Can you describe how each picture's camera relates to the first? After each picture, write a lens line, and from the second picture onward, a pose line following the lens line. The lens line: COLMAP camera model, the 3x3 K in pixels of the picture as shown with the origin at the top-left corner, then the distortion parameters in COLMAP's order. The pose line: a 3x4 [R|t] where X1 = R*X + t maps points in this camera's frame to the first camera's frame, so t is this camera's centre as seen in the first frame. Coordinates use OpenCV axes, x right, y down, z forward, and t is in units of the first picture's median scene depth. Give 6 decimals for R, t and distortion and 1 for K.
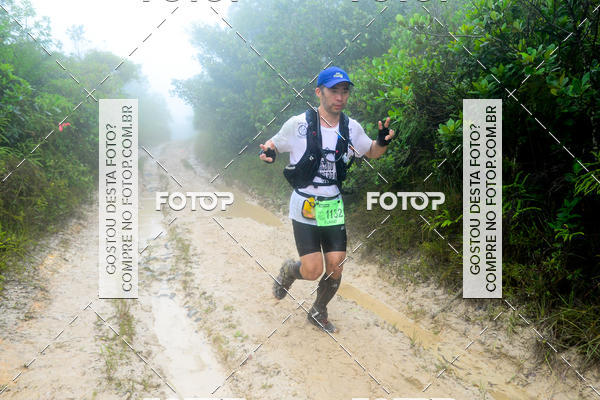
lens RADIAL K [[538.2, 0, 306.2], [0, 538.2, 211.2], [0, 0, 1]] dist [-0.085963, 0.157881]
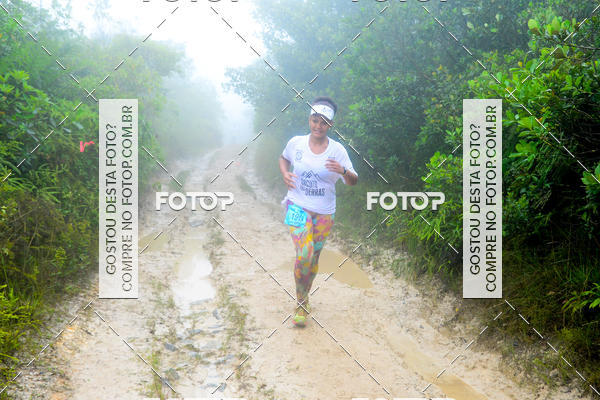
lens RADIAL K [[780.9, 0, 310.0], [0, 780.9, 210.9], [0, 0, 1]] dist [0.009396, 0.244613]
pose [[0.991089, 0.018032, -0.131973, 0.018218], [-0.023659, 0.998871, -0.041196, -0.052360], [0.131082, 0.043951, 0.990397, -0.108712]]
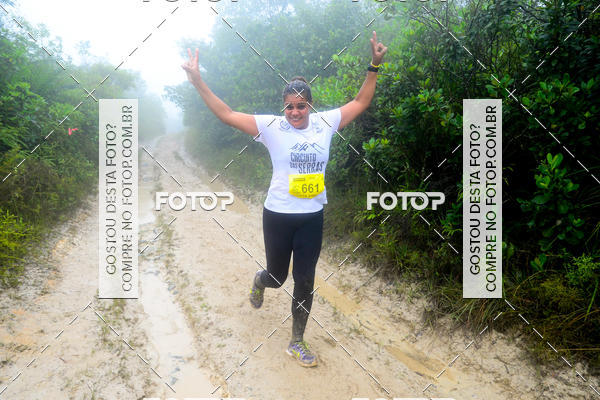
lens RADIAL K [[448.8, 0, 304.6], [0, 448.8, 210.7], [0, 0, 1]] dist [-0.126145, 0.115792]
pose [[0.998556, 0.003890, 0.053571, 0.047140], [-0.006129, 0.999111, 0.041699, -0.038794], [-0.053361, -0.041968, 0.997693, -0.073105]]
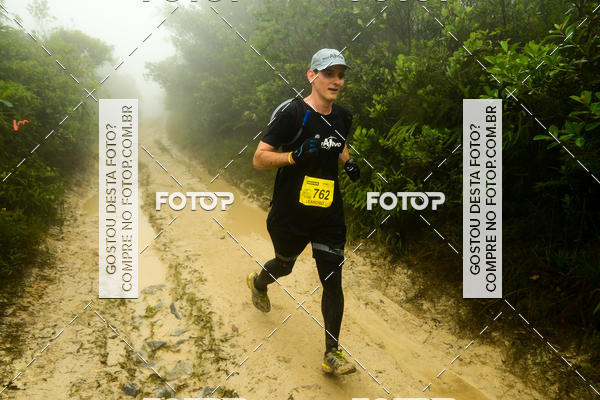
lens RADIAL K [[456.5, 0, 305.9], [0, 456.5, 211.6], [0, 0, 1]] dist [-0.123511, 0.117335]
pose [[0.994470, -0.016314, 0.103744, -0.206966], [0.008090, 0.996825, 0.079206, -0.147741], [-0.104707, -0.077929, 0.991445, 0.574510]]
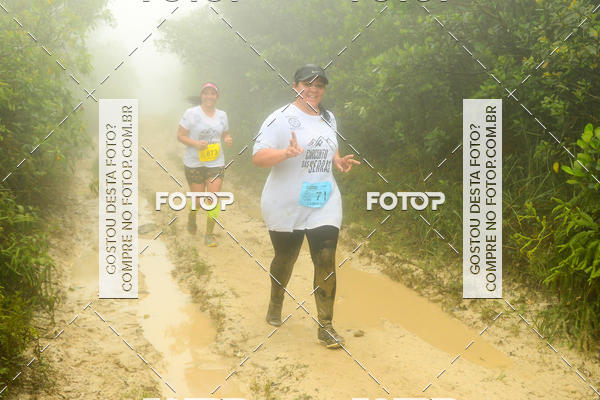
lens RADIAL K [[802.4, 0, 310.9], [0, 802.4, 212.2], [0, 0, 1]] dist [0.006113, 0.339762]
pose [[0.999501, -0.020203, -0.024279, -0.310326], [0.020205, 0.999796, -0.000156, -0.160869], [0.024278, -0.000335, 0.999705, 0.618060]]
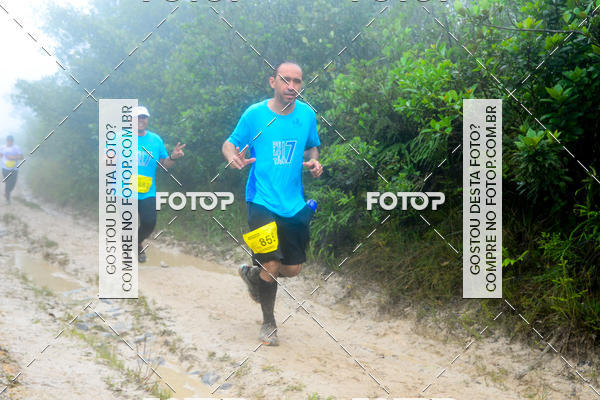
lens RADIAL K [[736.7, 0, 314.8], [0, 736.7, 206.3], [0, 0, 1]] dist [0.003810, 0.197241]
pose [[0.979137, 0.021941, 0.202012, -0.261599], [-0.001745, 0.995025, -0.099612, 0.053775], [-0.203193, 0.097181, 0.974304, -0.016714]]
